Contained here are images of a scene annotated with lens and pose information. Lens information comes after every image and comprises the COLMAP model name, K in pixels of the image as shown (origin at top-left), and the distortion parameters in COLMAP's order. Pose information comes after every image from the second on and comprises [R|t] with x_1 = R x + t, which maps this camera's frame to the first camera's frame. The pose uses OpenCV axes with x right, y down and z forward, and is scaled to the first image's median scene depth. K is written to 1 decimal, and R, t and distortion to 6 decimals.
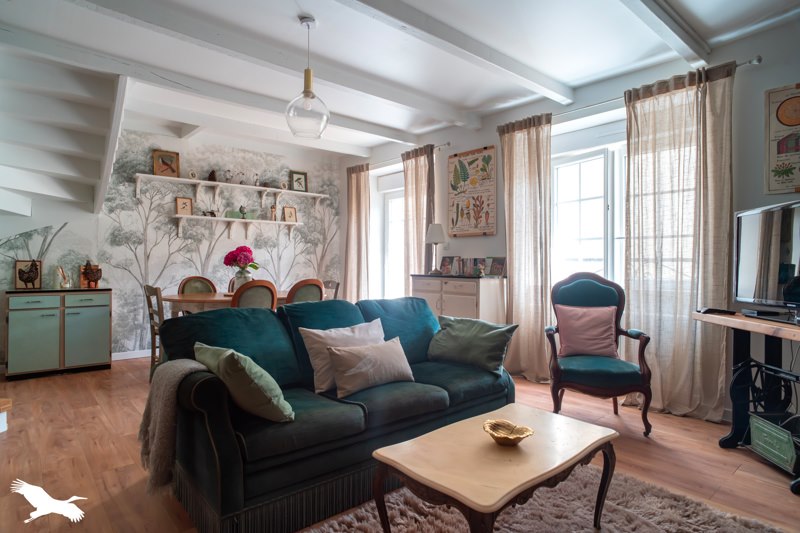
lens RADIAL K [[453.2, 0, 400.0], [0, 453.2, 266.5], [0, 0, 1]] dist [-0.029370, 0.020610]
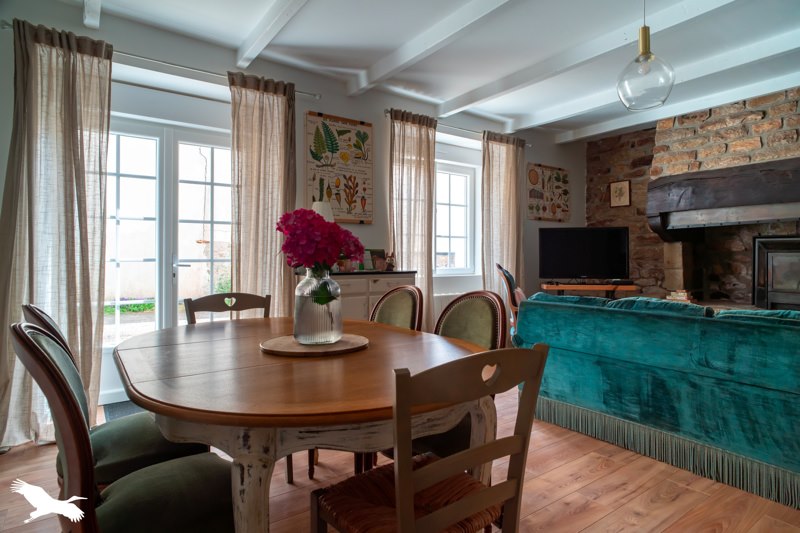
lens RADIAL K [[453.2, 0, 400.0], [0, 453.2, 266.5], [0, 0, 1]] dist [-0.029370, 0.020610]
pose [[0.087366, -0.030332, 0.995714, -0.618023], [0.000170, 0.999537, 0.030433, -0.012154], [-0.996176, -0.002490, 0.087331, 0.780333]]
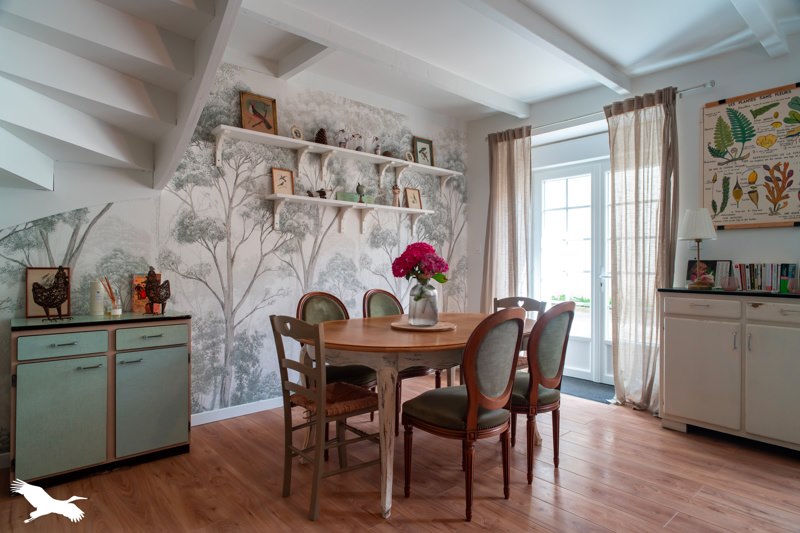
lens RADIAL K [[453.2, 0, 400.0], [0, 453.2, 266.5], [0, 0, 1]] dist [-0.029370, 0.020610]
pose [[0.999933, 0.000633, 0.011561, -0.332154], [-0.000649, 0.999999, 0.001417, -0.013488], [-0.011560, -0.001424, 0.999932, 0.362600]]
